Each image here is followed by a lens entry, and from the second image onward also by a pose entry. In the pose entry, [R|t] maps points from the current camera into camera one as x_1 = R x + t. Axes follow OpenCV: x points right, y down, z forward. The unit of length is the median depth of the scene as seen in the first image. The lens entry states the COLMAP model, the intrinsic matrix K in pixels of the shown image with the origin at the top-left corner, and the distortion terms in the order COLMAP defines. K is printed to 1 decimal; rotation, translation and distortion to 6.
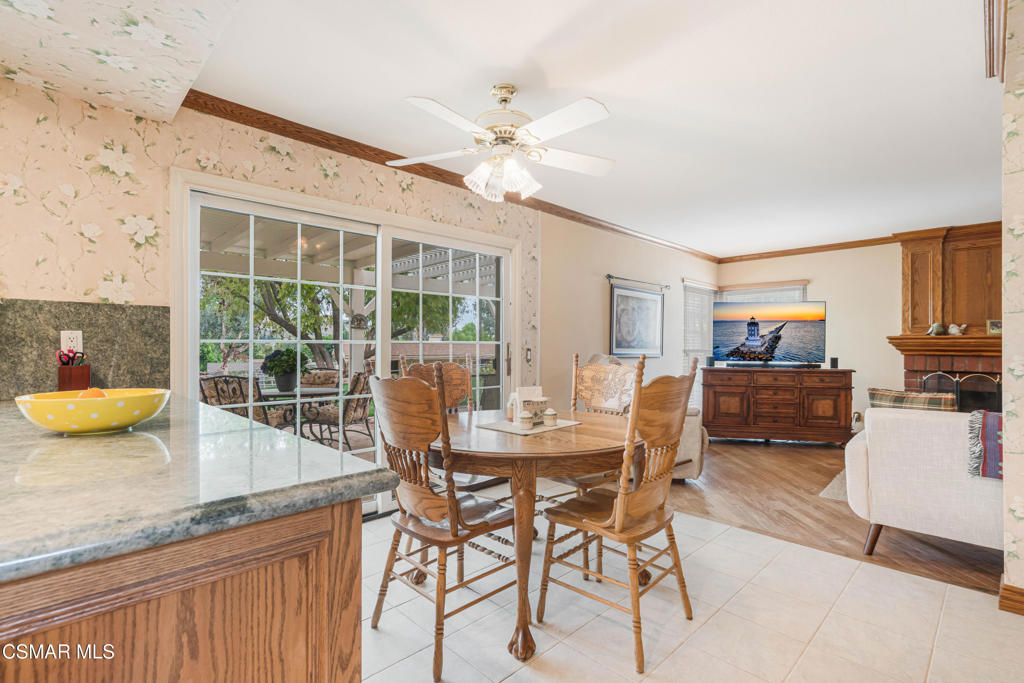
lens RADIAL K [[472.3, 0, 518.3], [0, 472.3, 345.2], [0, 0, 1]] dist [-0.005478, 0.001559]
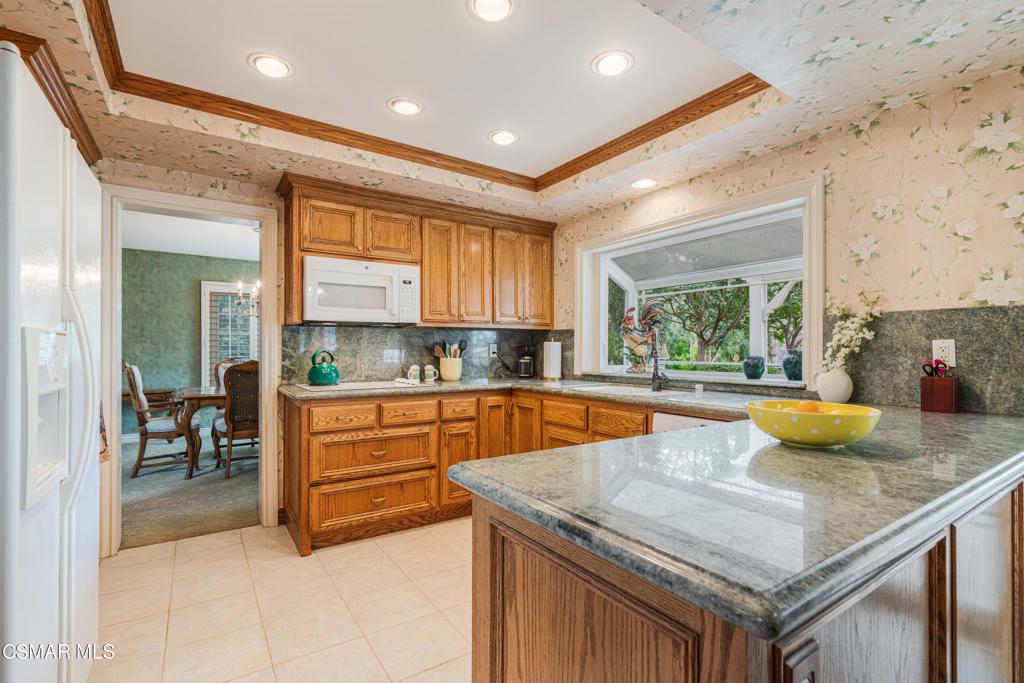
lens RADIAL K [[472.3, 0, 511.2], [0, 472.3, 345.7], [0, 0, 1]] dist [-0.005478, 0.001559]
pose [[-0.180302, -0.006444, -0.983590, 0.123922], [0.001883, 0.999974, -0.006897, -0.012917], [0.983609, -0.003096, -0.180285, 0.298196]]
